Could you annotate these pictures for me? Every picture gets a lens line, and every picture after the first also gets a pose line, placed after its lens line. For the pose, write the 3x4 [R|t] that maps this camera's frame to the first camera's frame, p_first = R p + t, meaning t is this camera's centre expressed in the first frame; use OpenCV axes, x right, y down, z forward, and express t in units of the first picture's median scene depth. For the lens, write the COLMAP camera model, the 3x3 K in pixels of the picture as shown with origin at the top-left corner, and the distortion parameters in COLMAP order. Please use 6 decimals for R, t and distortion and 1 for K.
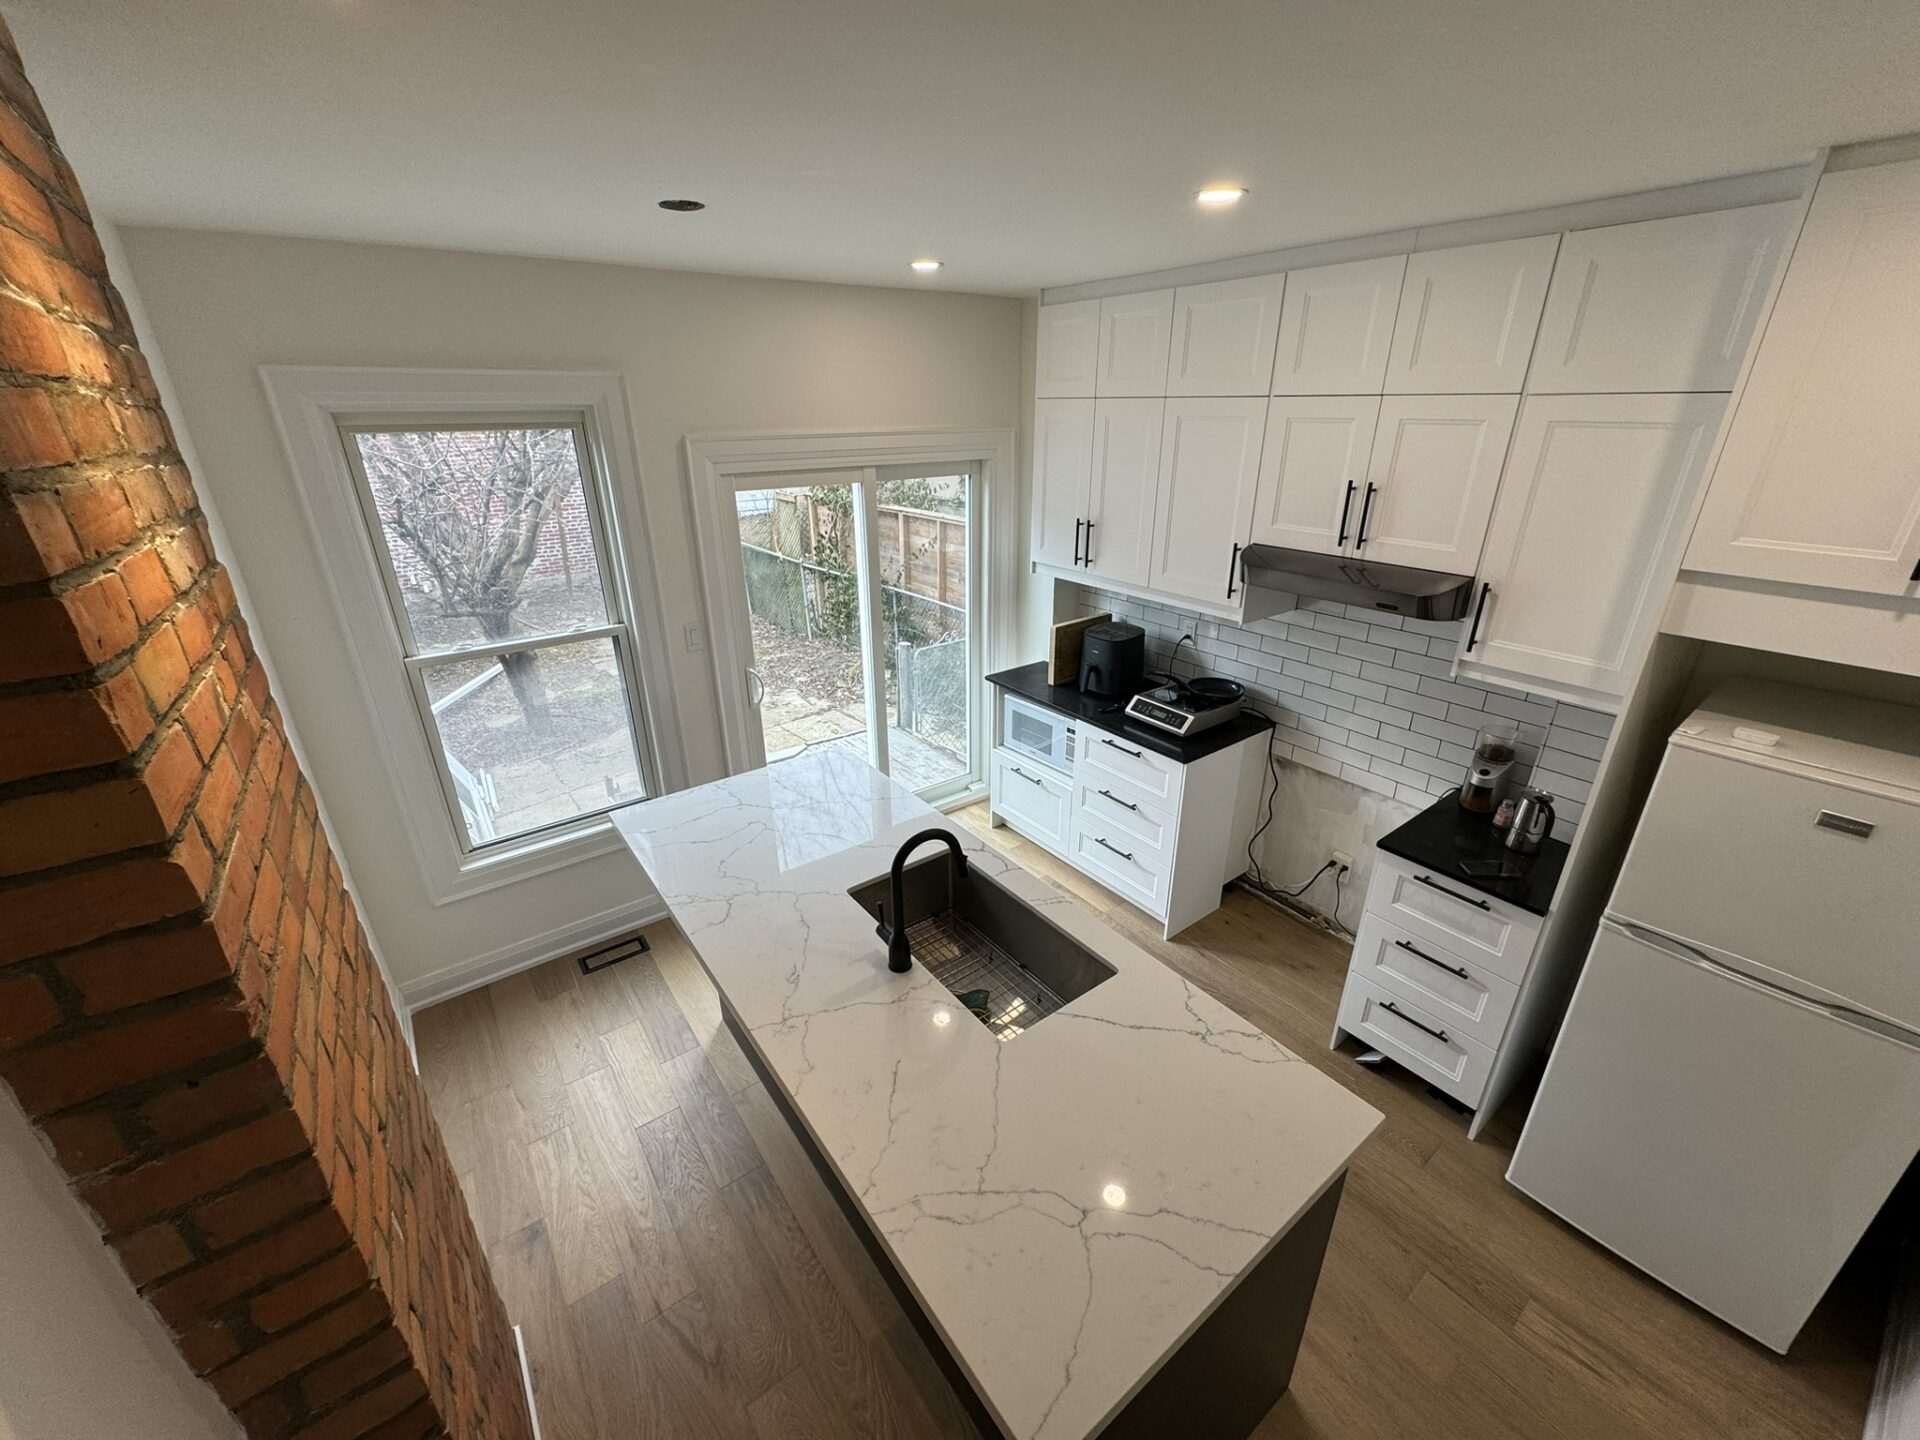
lens RADIAL K [[760.3, 0, 960.0], [0, 760.3, 716.9], [0, 0, 1]] dist [-0.001163, 0.000033]
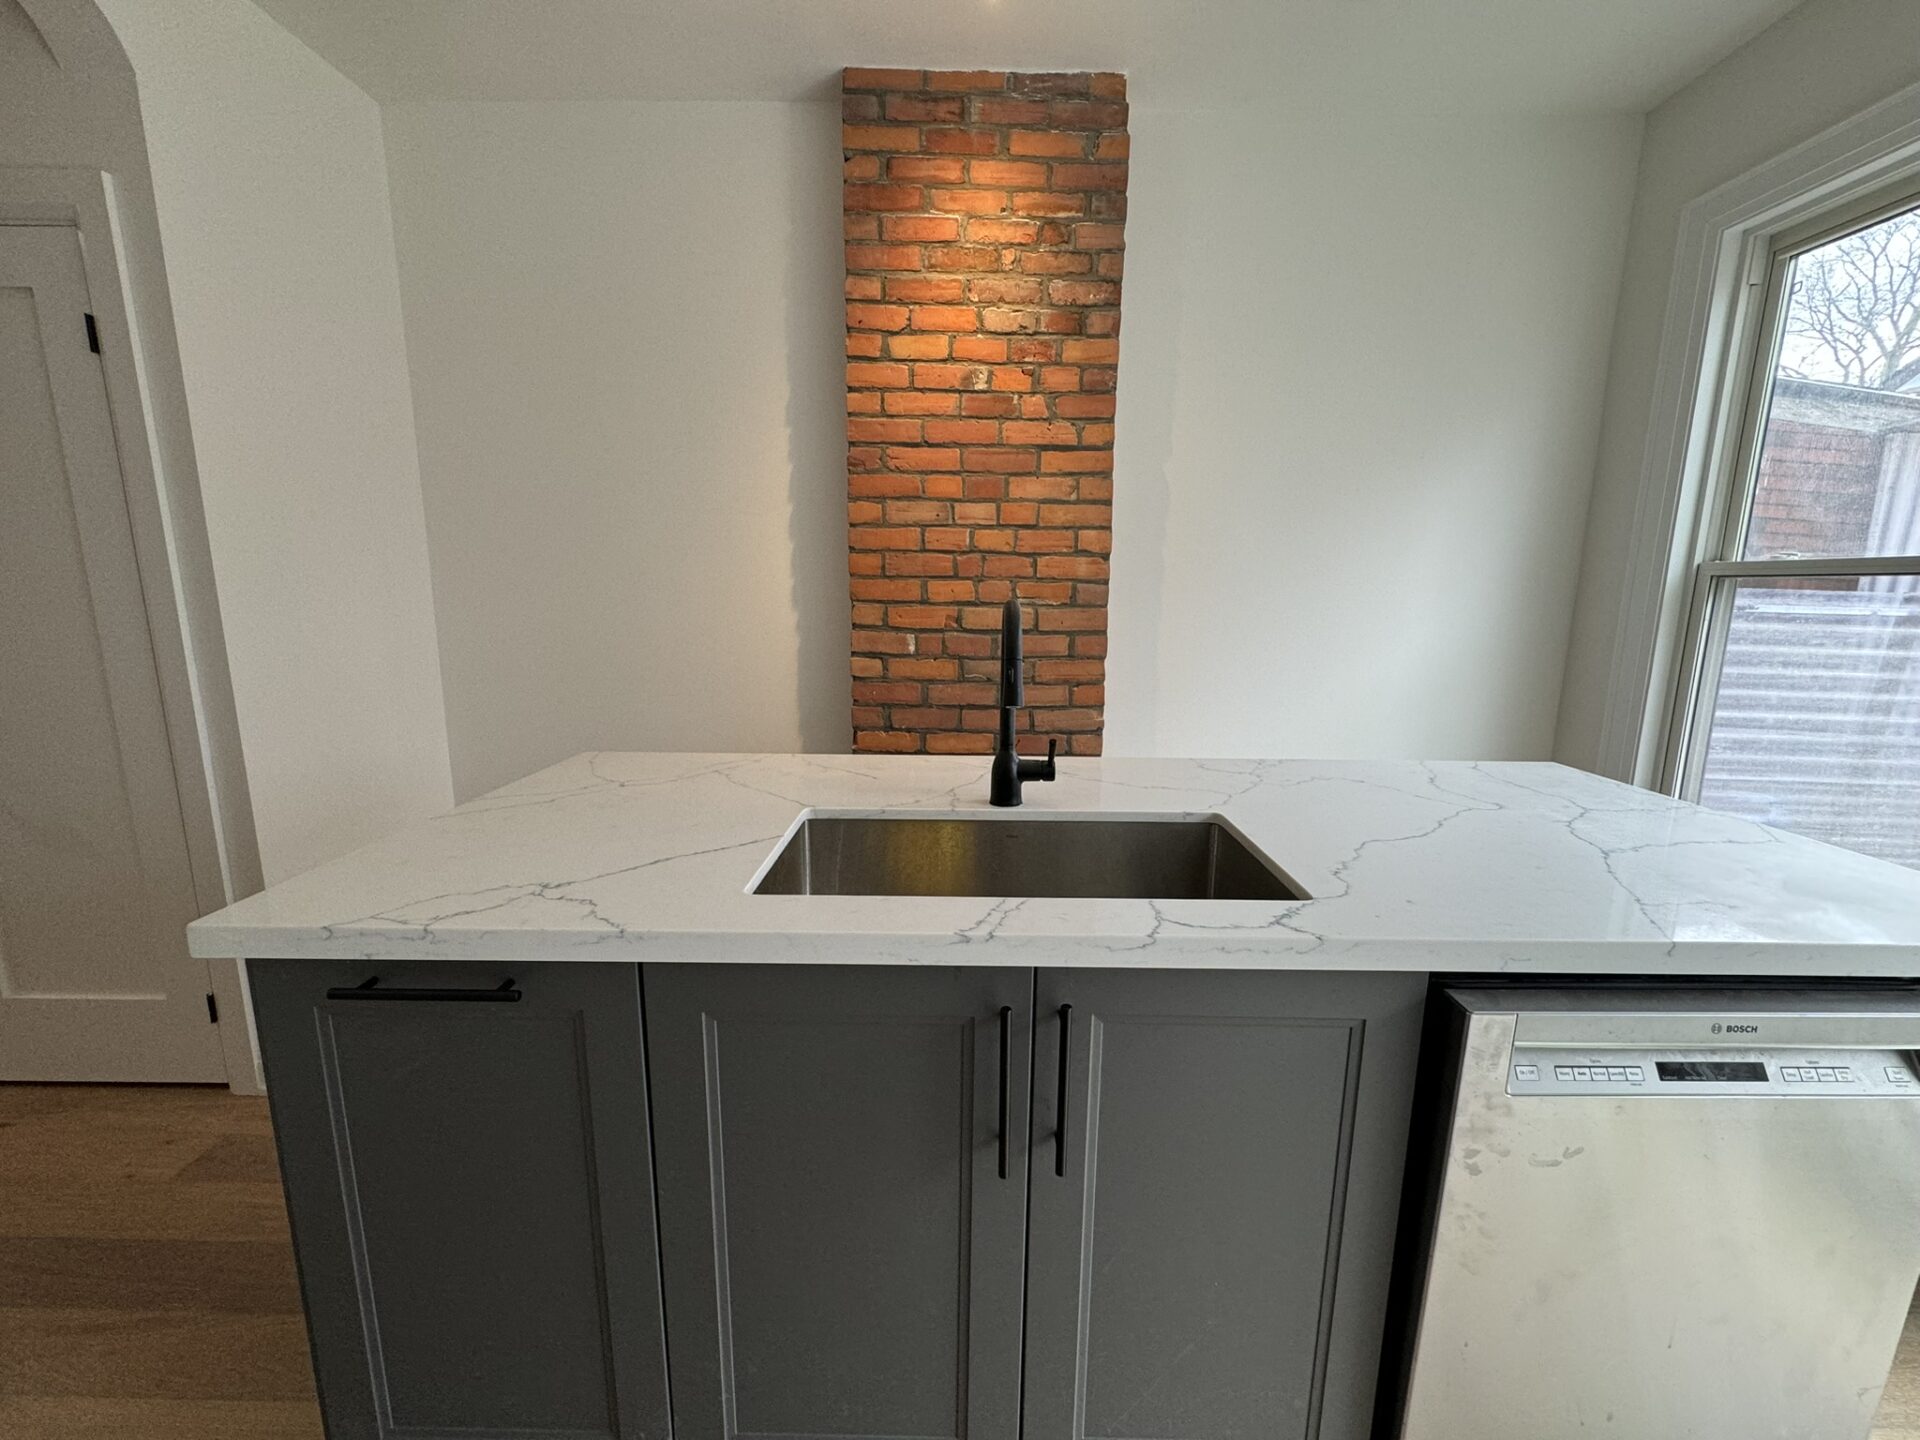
lens RADIAL K [[763.9, 0, 962.7], [0, 763.9, 724.7], [0, 0, 1]] dist [-0.000741, 0.000196]
pose [[-0.603365, 0.138944, -0.785268, 0.353486], [-0.308559, 0.867332, 0.390547, -0.002047], [0.735352, 0.477944, -0.480445, 0.897221]]
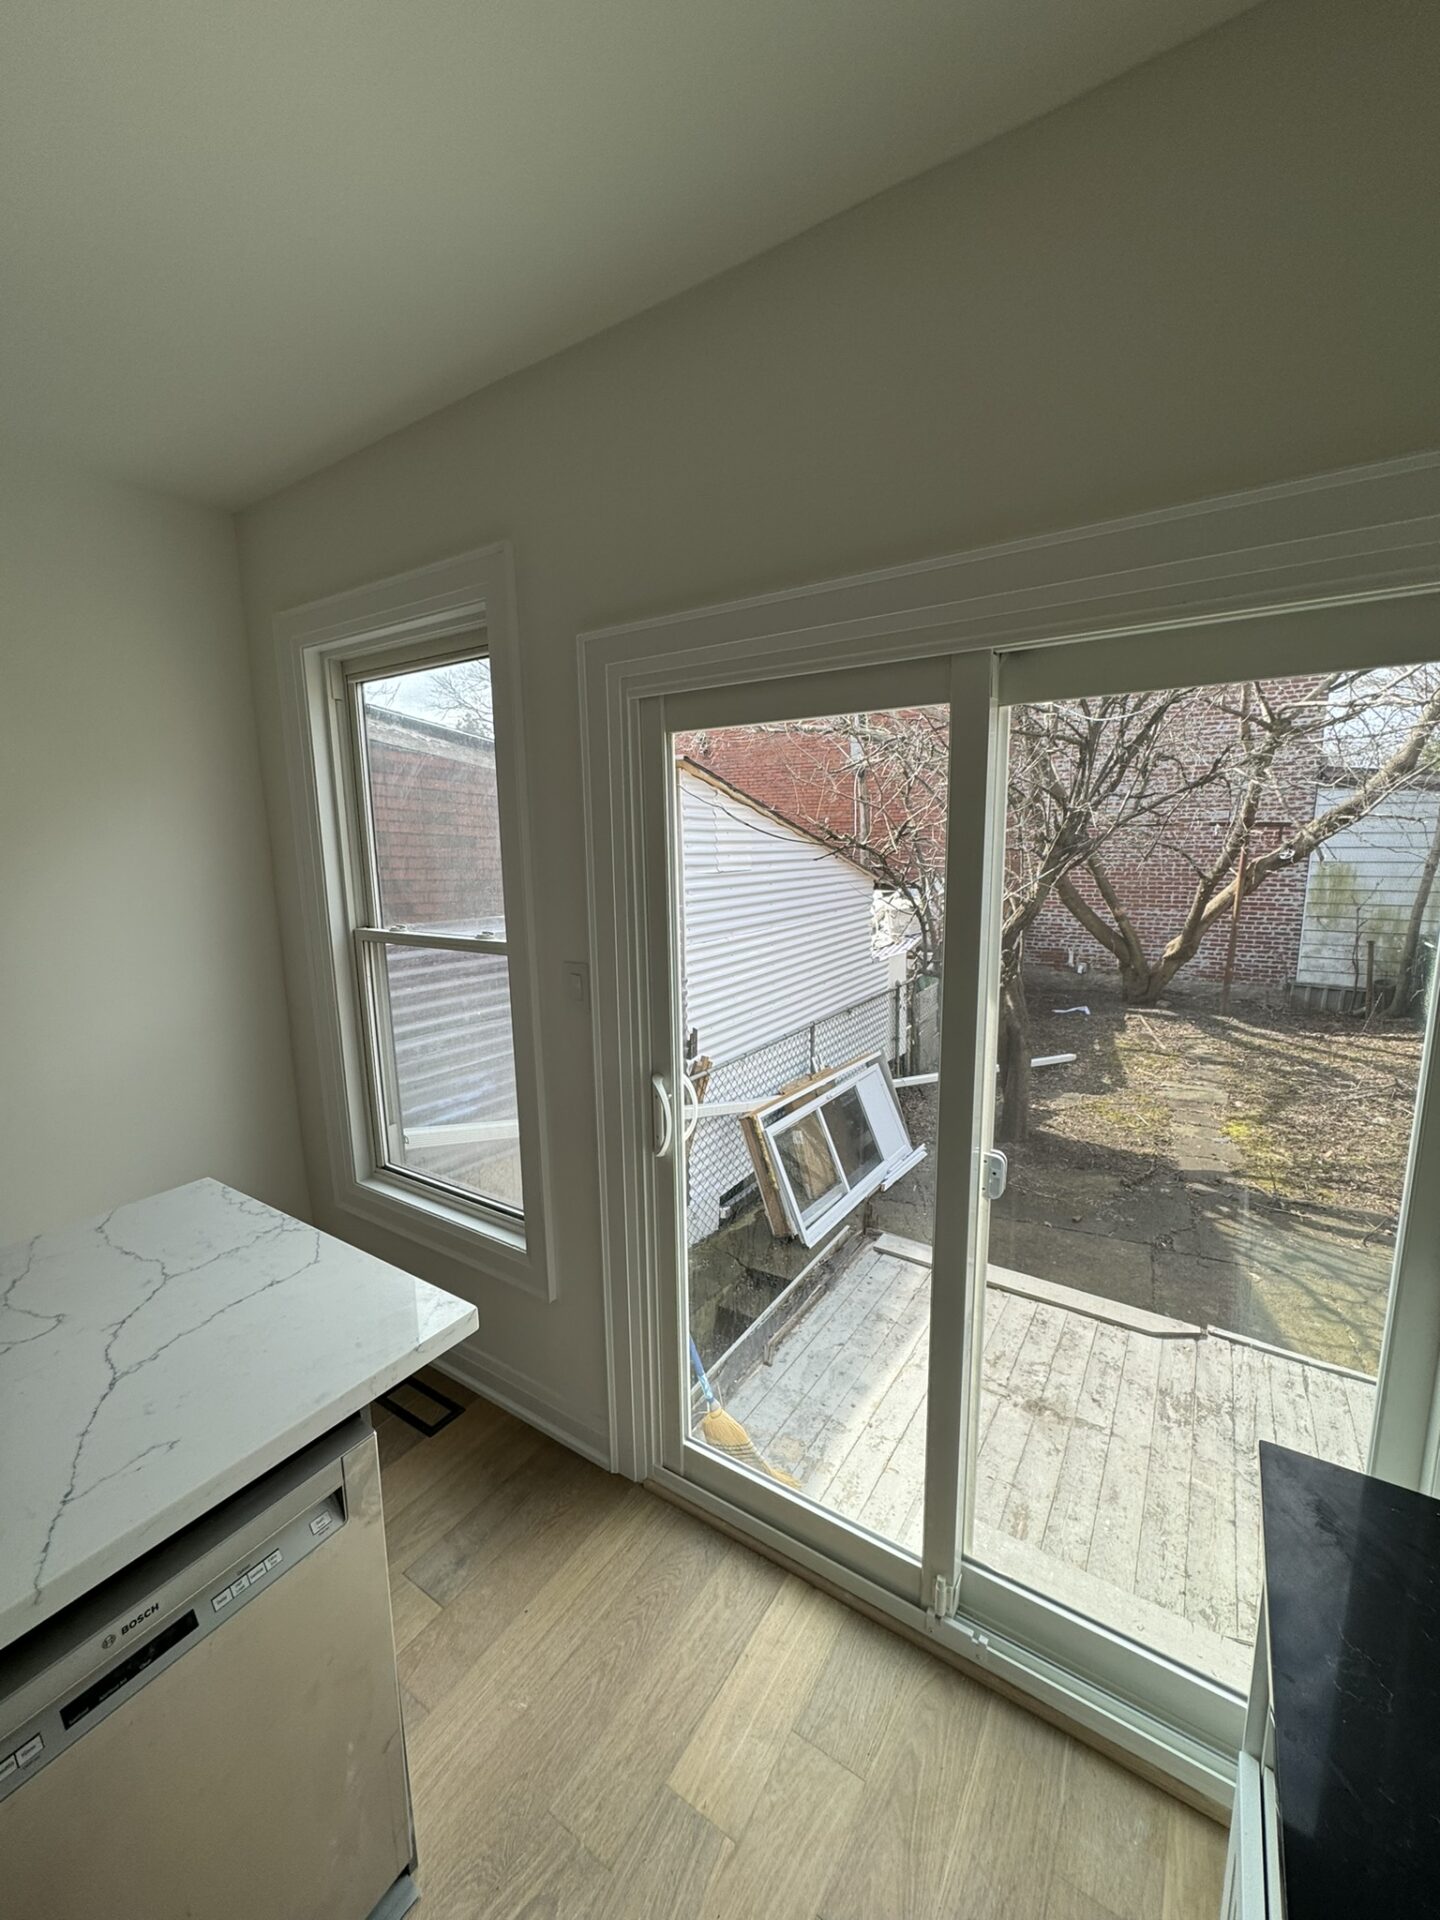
lens RADIAL K [[762.3, 0, 720.0], [0, 762.3, 960.0], [0, 0, 1]] dist [-0.002934, -0.000212]
pose [[0.345203, 0.151098, -0.926285, 0.259092], [-0.345701, 0.938033, 0.024181, -0.206481], [0.872540, 0.311870, 0.376046, 1.045094]]
